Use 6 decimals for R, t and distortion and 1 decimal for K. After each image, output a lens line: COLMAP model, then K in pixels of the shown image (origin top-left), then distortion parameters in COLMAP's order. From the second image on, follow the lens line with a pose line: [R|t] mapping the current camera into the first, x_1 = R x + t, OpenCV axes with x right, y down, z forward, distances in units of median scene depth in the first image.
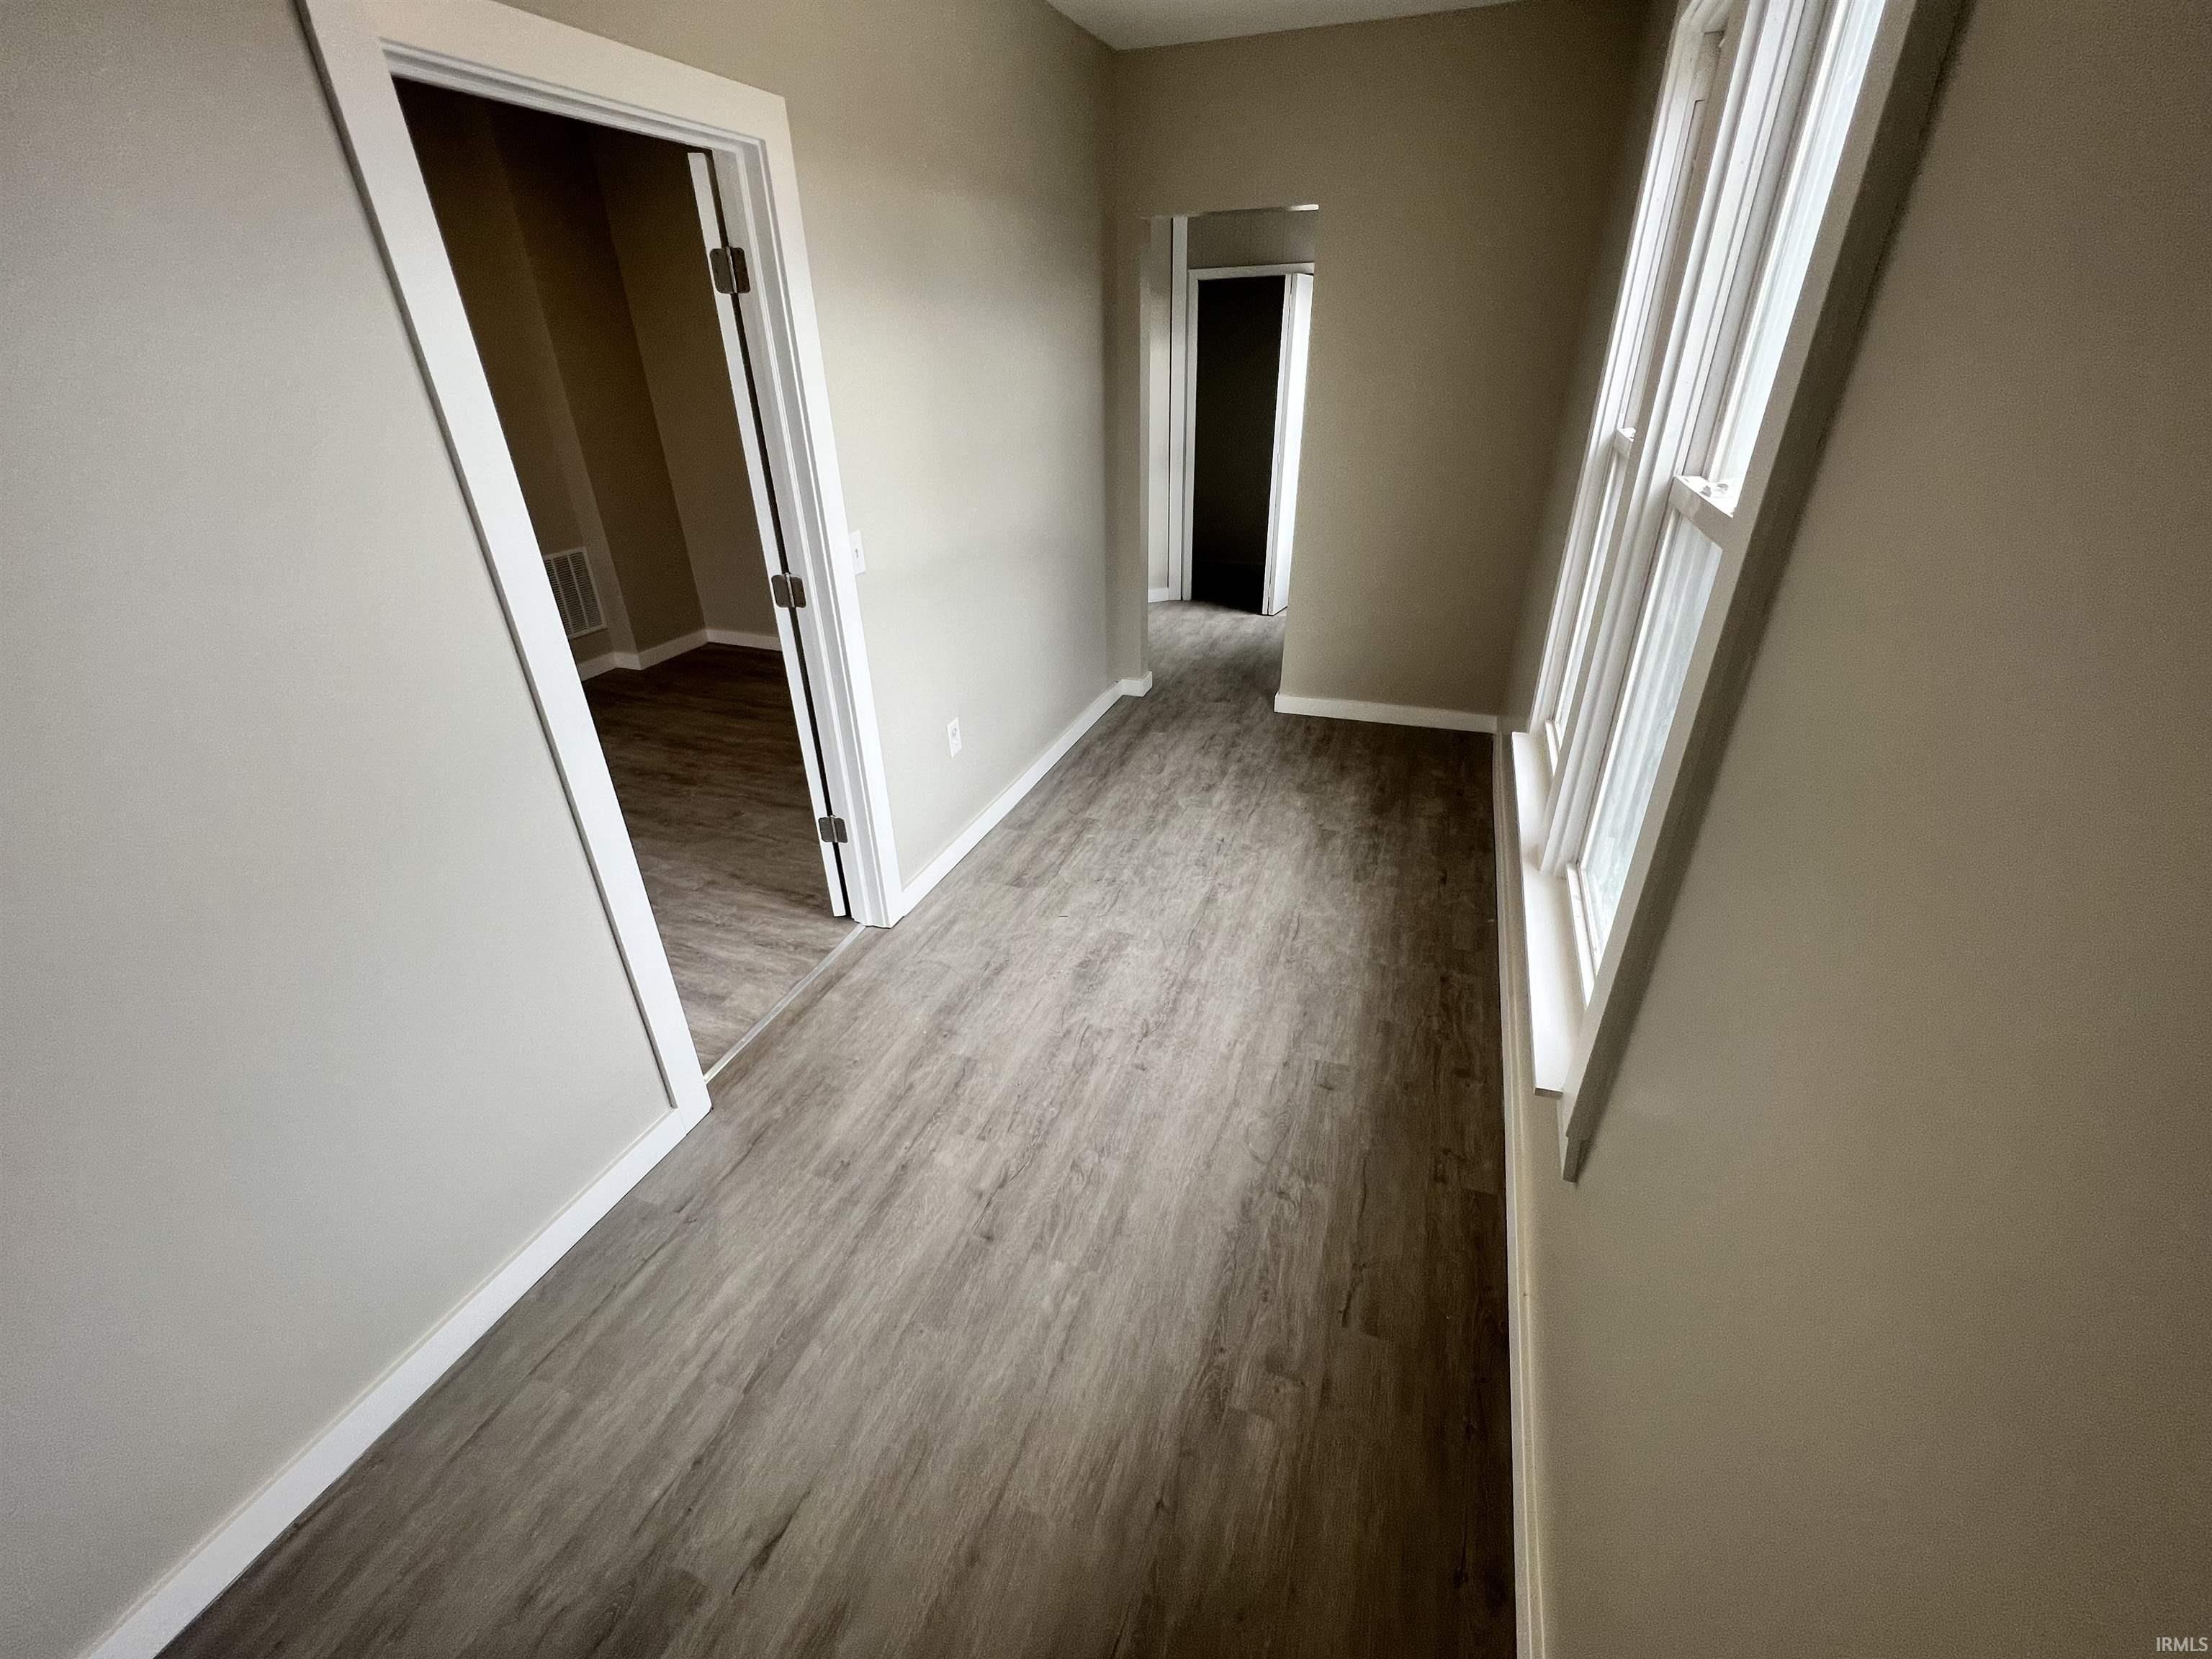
lens RADIAL K [[891.9, 0, 1106.3], [0, 891.9, 825.5], [0, 0, 1]] dist [0.001874, 0.000352]
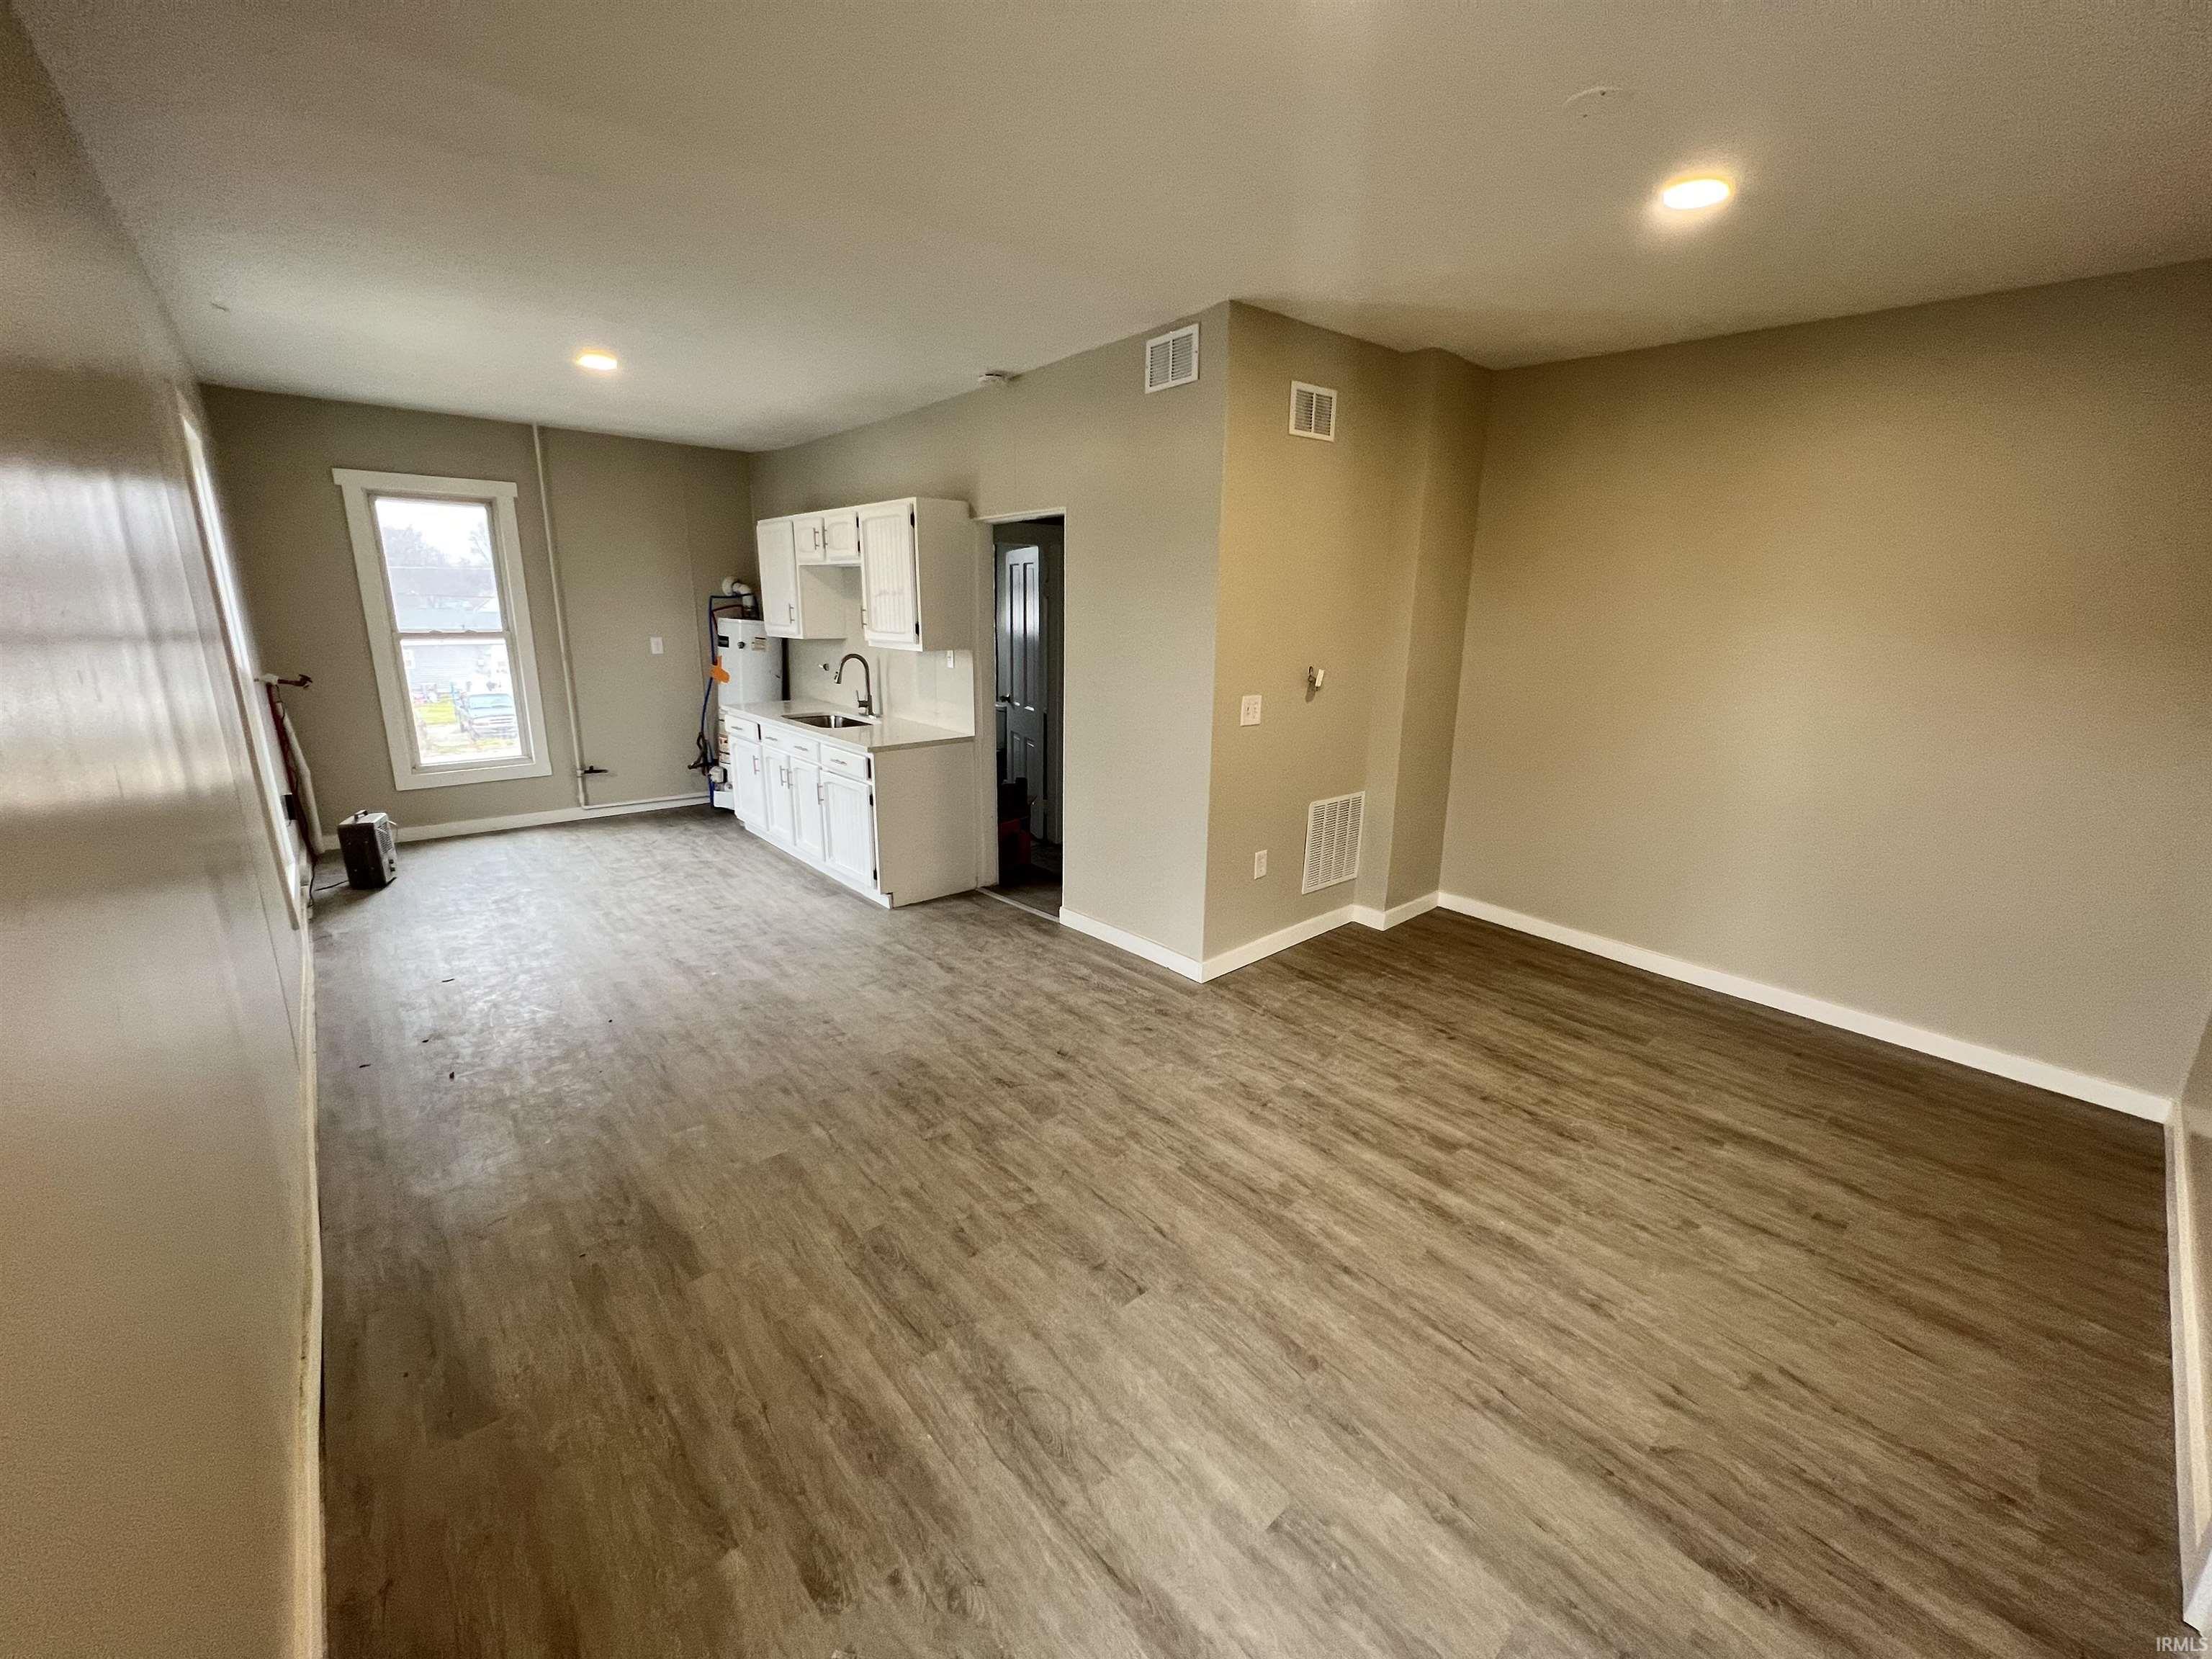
lens RADIAL K [[891.9, 0, 1107.4], [0, 891.9, 827.2], [0, 0, 1]] dist [0.001874, 0.000352]
pose [[0.882744, 0.145247, -0.446841, -0.412424], [-0.245639, 0.953366, -0.175371, -0.055325], [0.400531, 0.264569, 0.877256, 0.108324]]
